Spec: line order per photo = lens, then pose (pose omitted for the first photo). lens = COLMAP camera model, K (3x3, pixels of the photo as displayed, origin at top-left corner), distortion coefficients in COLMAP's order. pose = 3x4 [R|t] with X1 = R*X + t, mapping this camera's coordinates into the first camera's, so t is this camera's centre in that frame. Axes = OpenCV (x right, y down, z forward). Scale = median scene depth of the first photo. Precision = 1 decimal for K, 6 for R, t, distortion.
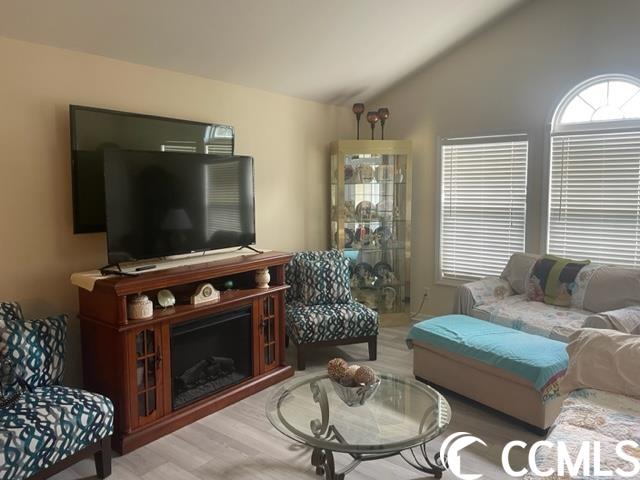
lens RADIAL K [[480.0, 0, 319.1], [0, 480.0, 237.2], [0, 0, 1]] dist [-0.004465, -0.003676]
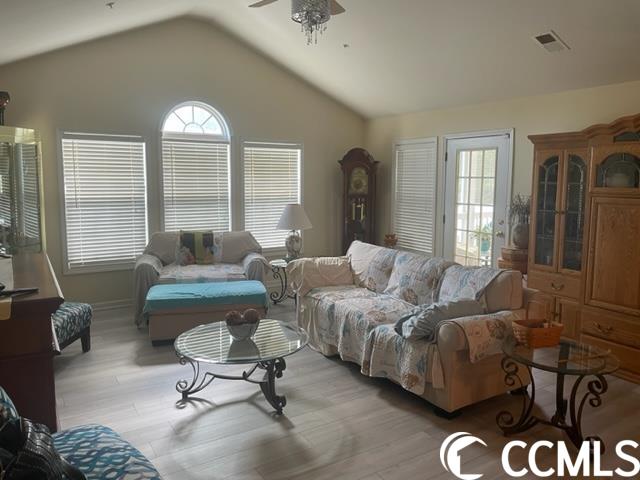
lens RADIAL K [[480.0, 0, 319.2], [0, 480.0, 238.4], [0, 0, 1]] dist [-0.004465, -0.003676]
pose [[0.327913, -0.107992, 0.938515, -0.605378], [0.093450, 0.992280, 0.081527, -0.013799], [-0.940075, 0.060970, 0.335473, 0.174885]]
